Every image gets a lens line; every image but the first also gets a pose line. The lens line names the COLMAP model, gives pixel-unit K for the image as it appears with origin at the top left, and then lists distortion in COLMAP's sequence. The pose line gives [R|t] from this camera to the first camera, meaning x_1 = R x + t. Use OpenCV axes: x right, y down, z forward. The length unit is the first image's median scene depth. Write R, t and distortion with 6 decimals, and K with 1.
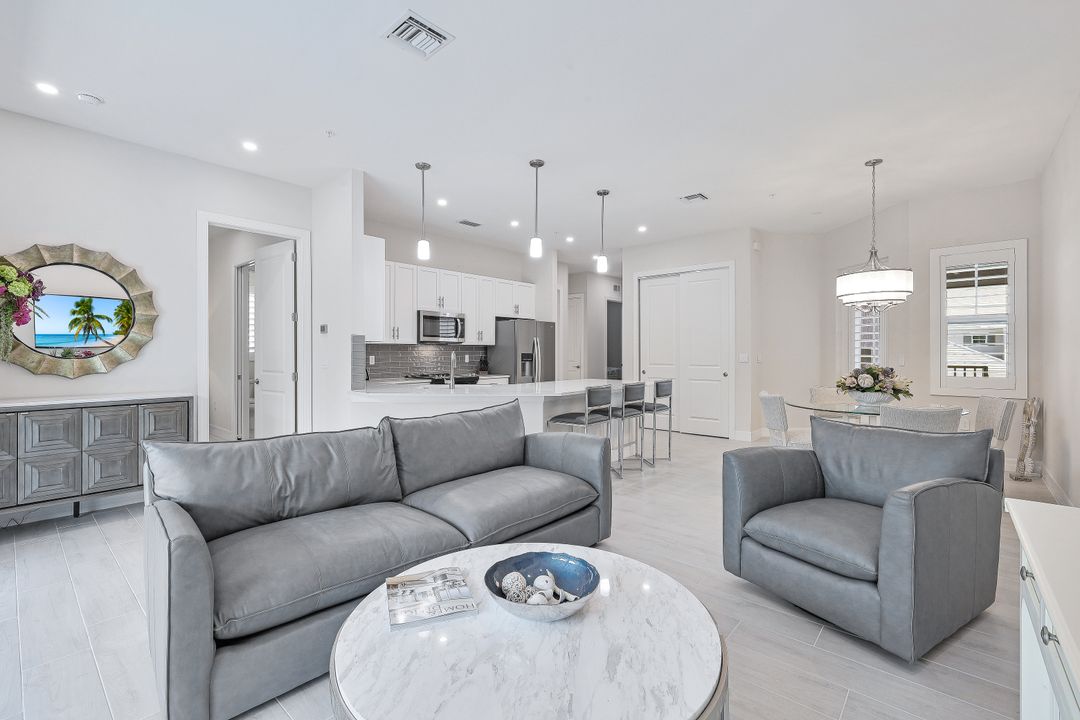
lens RADIAL K [[465.7, 0, 546.4], [0, 465.7, 355.0], [0, 0, 1]] dist [-0.003847, -0.000212]
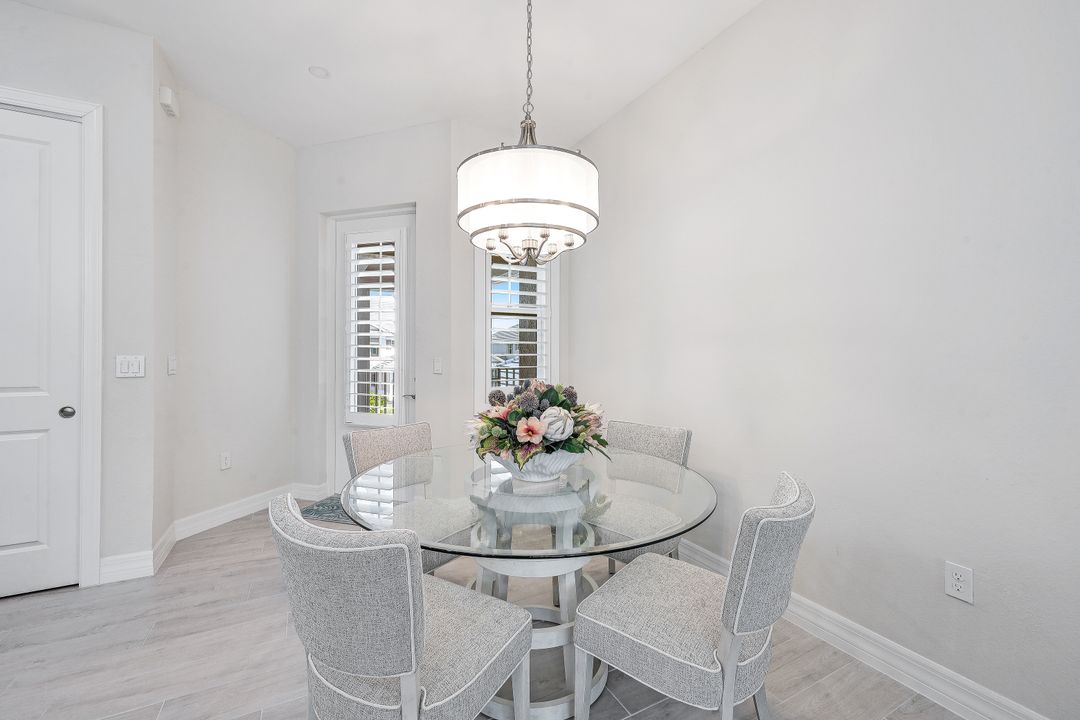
lens RADIAL K [[448.2, 0, 538.2], [0, 448.2, 355.0], [0, 0, 1]] dist [-0.004449, 0.000796]
pose [[0.372956, 0.005380, 0.927833, 0.211082], [-0.000950, 0.999985, -0.005416, -0.000741], [-0.927848, 0.001139, 0.372956, 0.562751]]
